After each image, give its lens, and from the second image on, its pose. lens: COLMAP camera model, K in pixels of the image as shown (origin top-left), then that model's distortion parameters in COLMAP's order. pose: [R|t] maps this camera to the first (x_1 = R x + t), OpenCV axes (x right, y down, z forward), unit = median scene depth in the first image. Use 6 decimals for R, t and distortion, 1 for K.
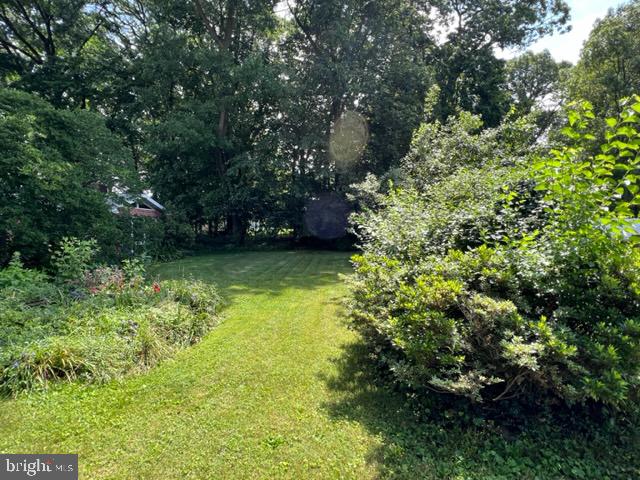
lens RADIAL K [[321.0, 0, 320.0], [0, 321.0, 241.9], [0, 0, 1]] dist [-0.002202, 0.000974]
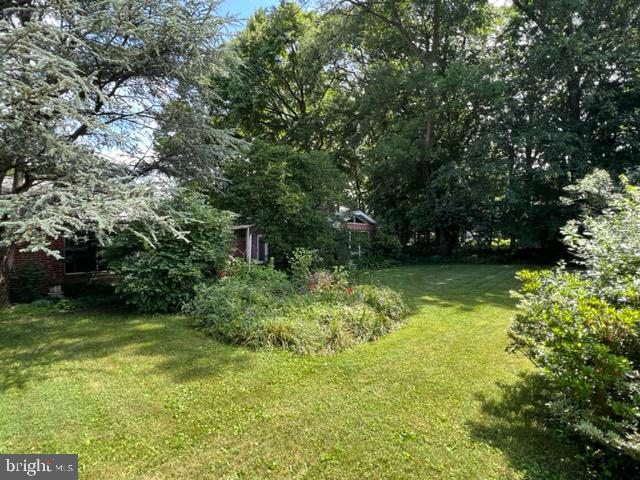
lens RADIAL K [[321.0, 0, 319.8], [0, 321.0, 241.0], [0, 0, 1]] dist [-0.002202, 0.000974]
pose [[0.794915, -0.005057, -0.606700, 0.094238], [-0.016899, 0.999393, -0.030472, -0.002624], [0.606485, 0.034475, 0.794347, -0.026625]]
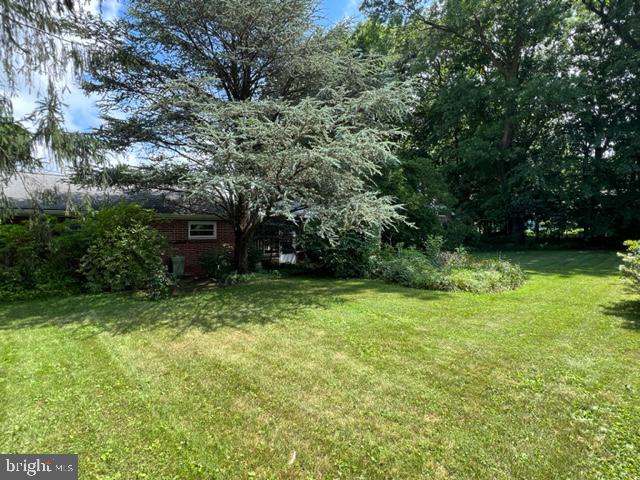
lens RADIAL K [[321.0, 0, 324.1], [0, 321.0, 240.9], [0, 0, 1]] dist [-0.002202, 0.000974]
pose [[0.722263, 0.005594, -0.691596, 0.057318], [-0.012485, 0.999910, -0.004950, 0.033566], [0.691506, 0.012210, 0.722268, -0.664499]]
